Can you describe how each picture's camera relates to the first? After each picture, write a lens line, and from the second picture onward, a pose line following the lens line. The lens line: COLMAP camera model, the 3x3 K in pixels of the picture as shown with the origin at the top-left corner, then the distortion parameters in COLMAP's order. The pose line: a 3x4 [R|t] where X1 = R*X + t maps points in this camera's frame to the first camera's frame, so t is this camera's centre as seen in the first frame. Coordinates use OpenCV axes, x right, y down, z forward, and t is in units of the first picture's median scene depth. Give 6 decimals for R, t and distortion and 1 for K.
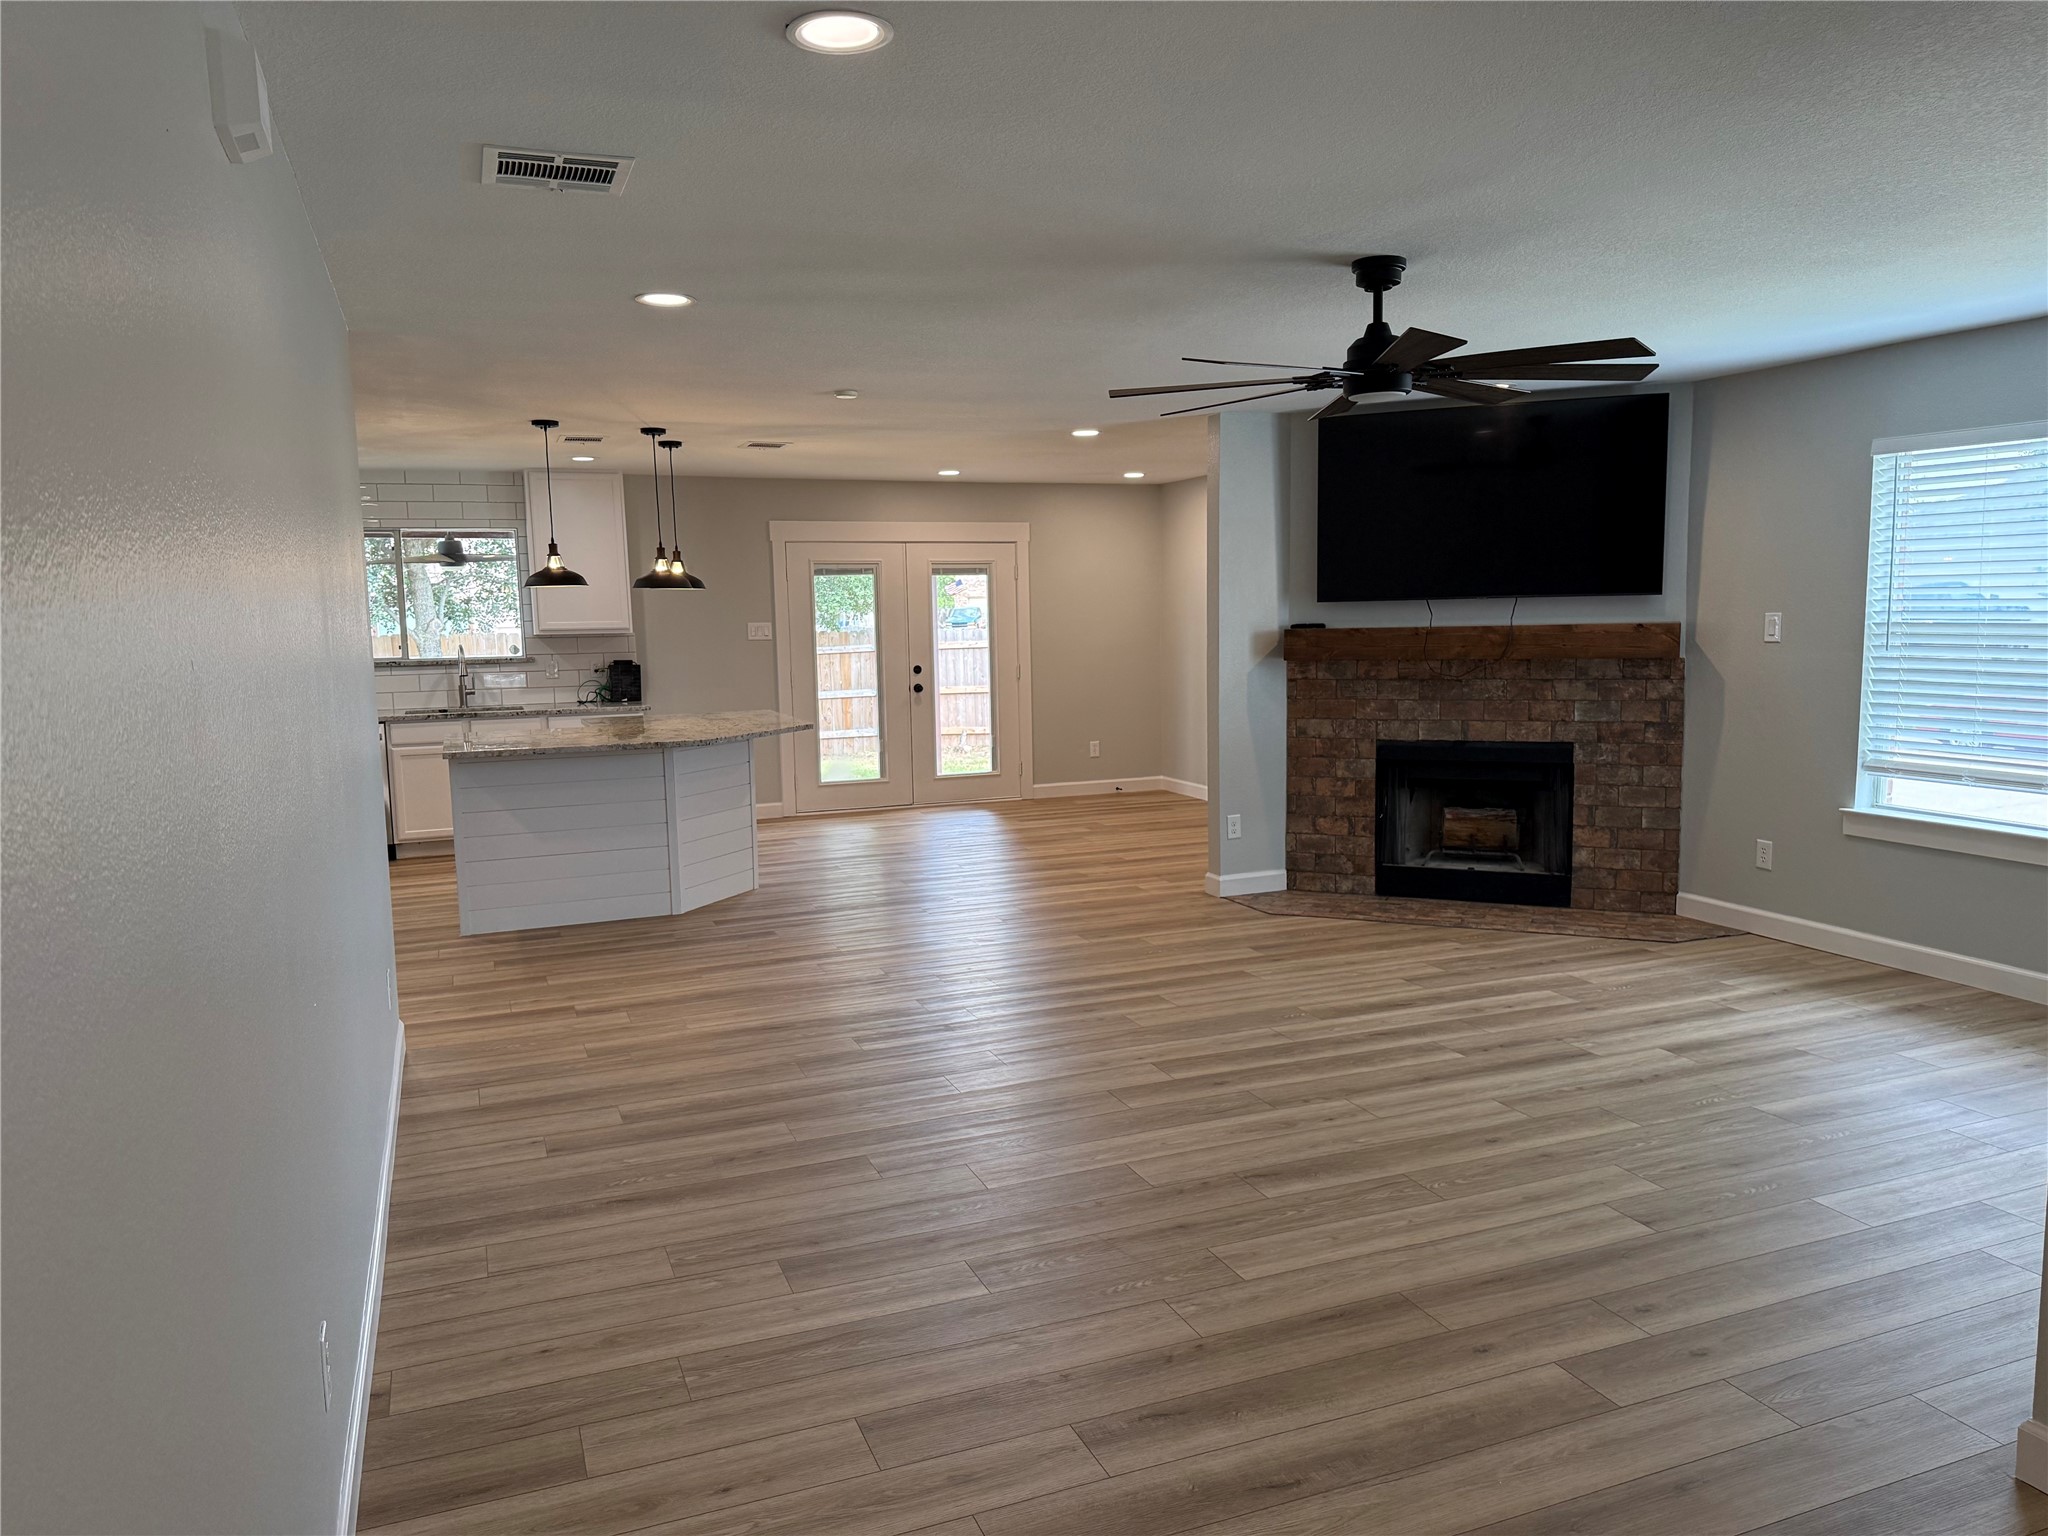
lens RADIAL K [[1429.2, 0, 1030.1], [0, 1429.2, 769.4], [0, 0, 1]] dist [0.102283, -0.148825]
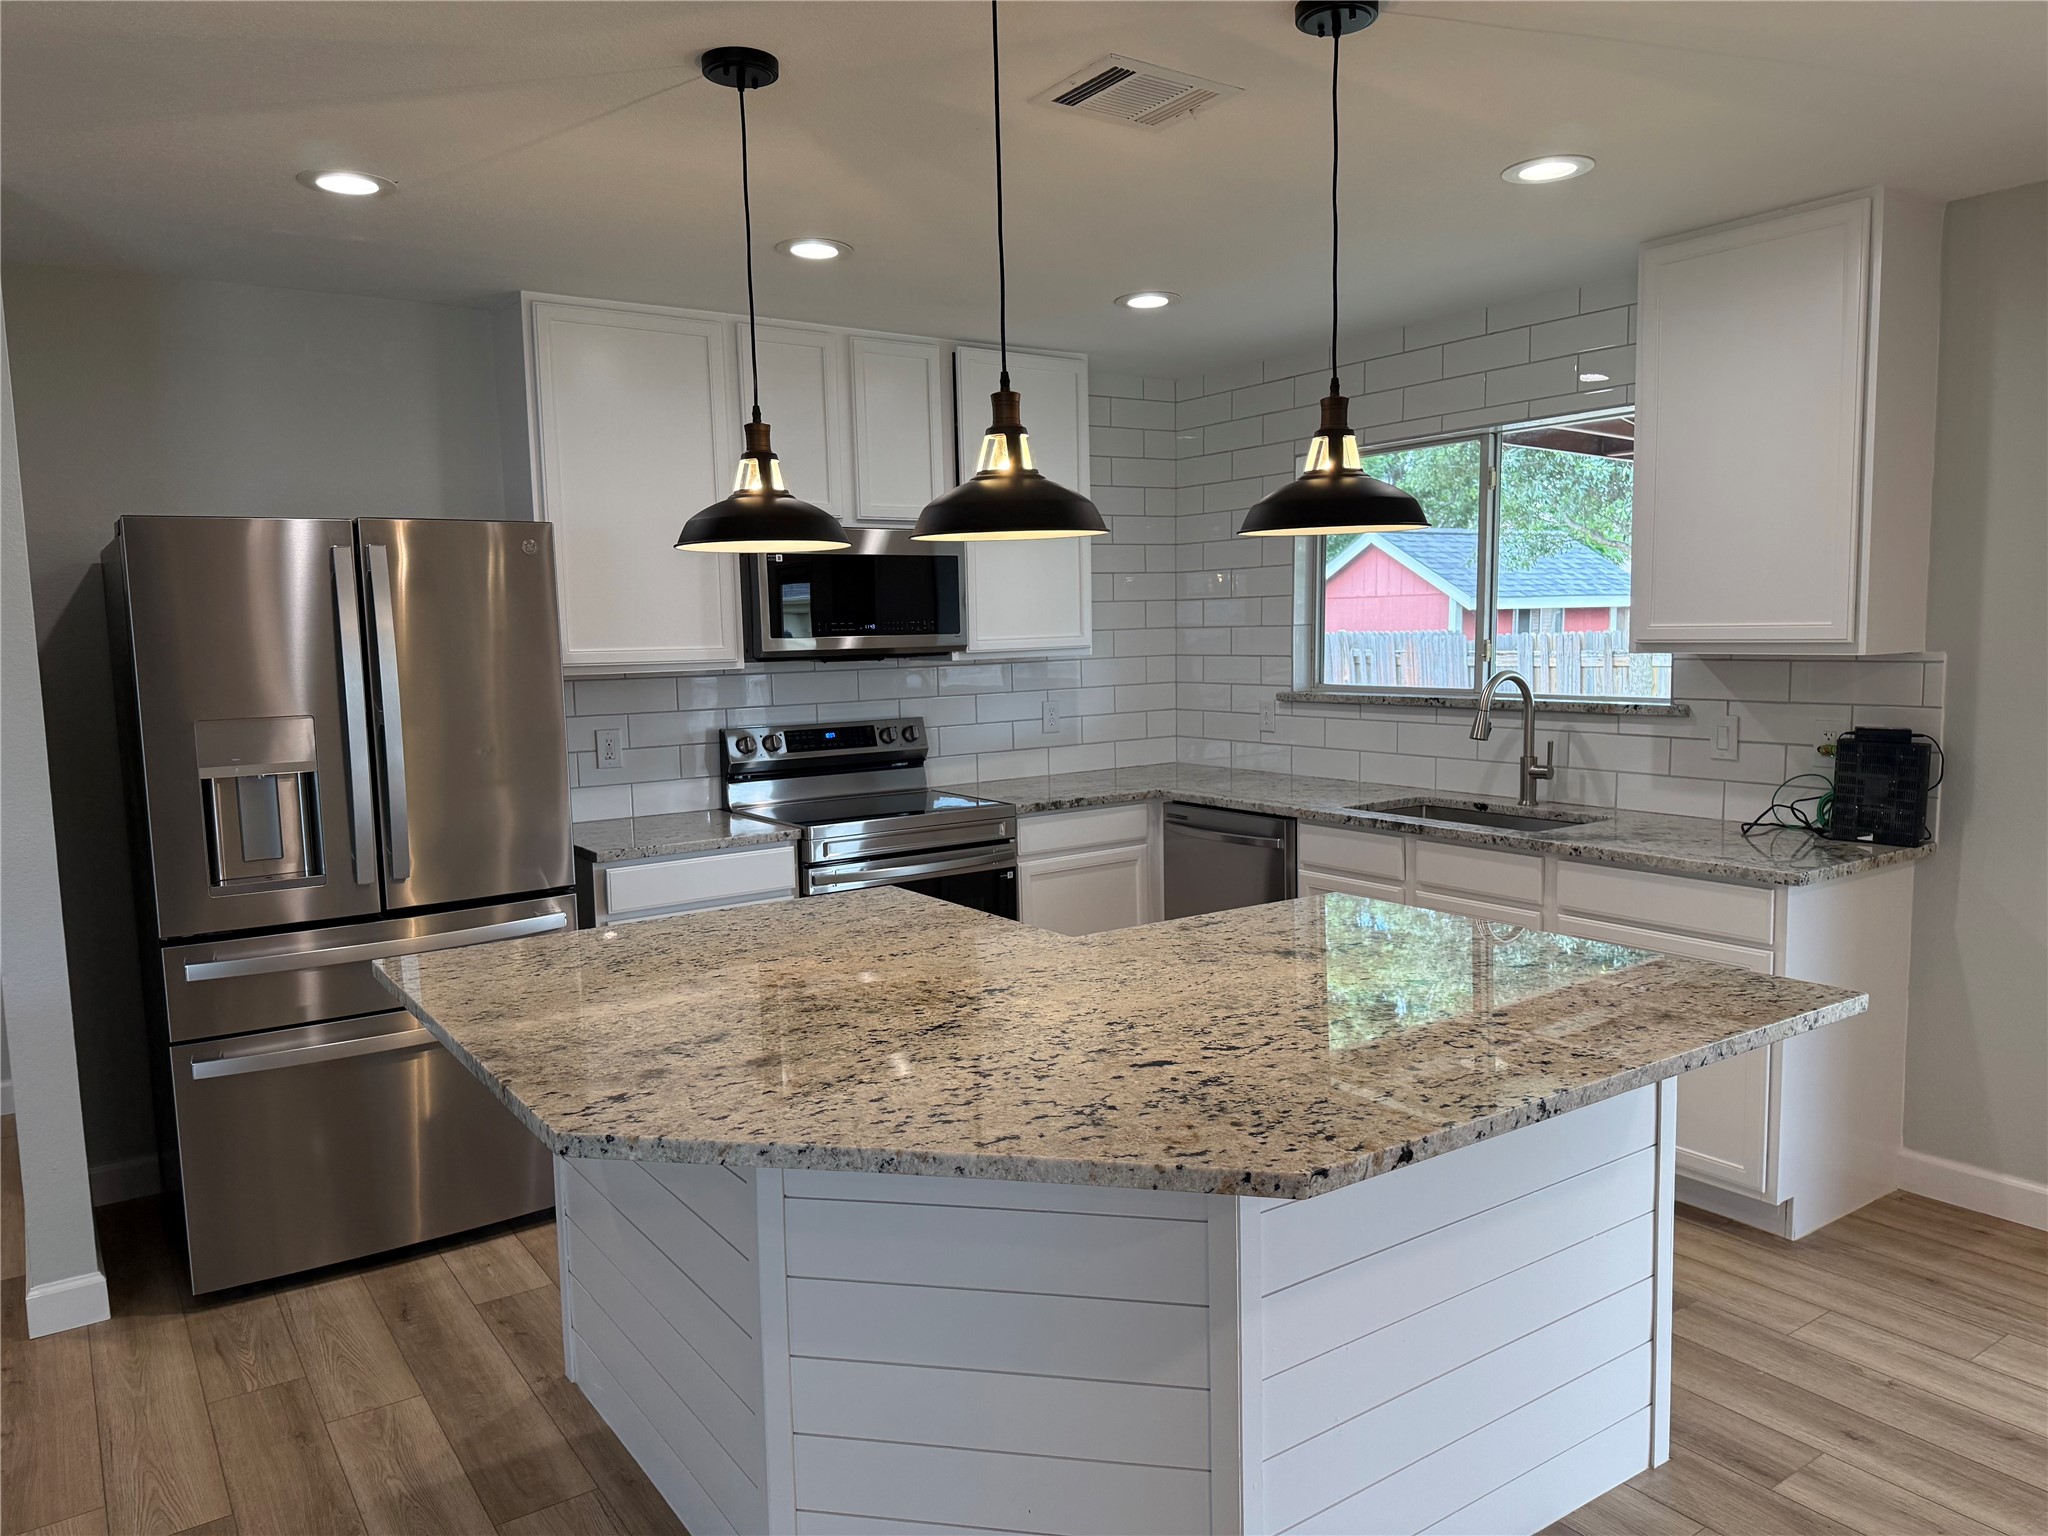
lens RADIAL K [[1429.2, 0, 1030.1], [0, 1429.2, 769.4], [0, 0, 1]] dist [0.102283, -0.148825]
pose [[0.226868, 0.115310, -0.967075, 0.029867], [-0.092657, 0.991018, 0.096428, -0.112181], [0.969508, 0.067729, 0.235514, 0.979977]]
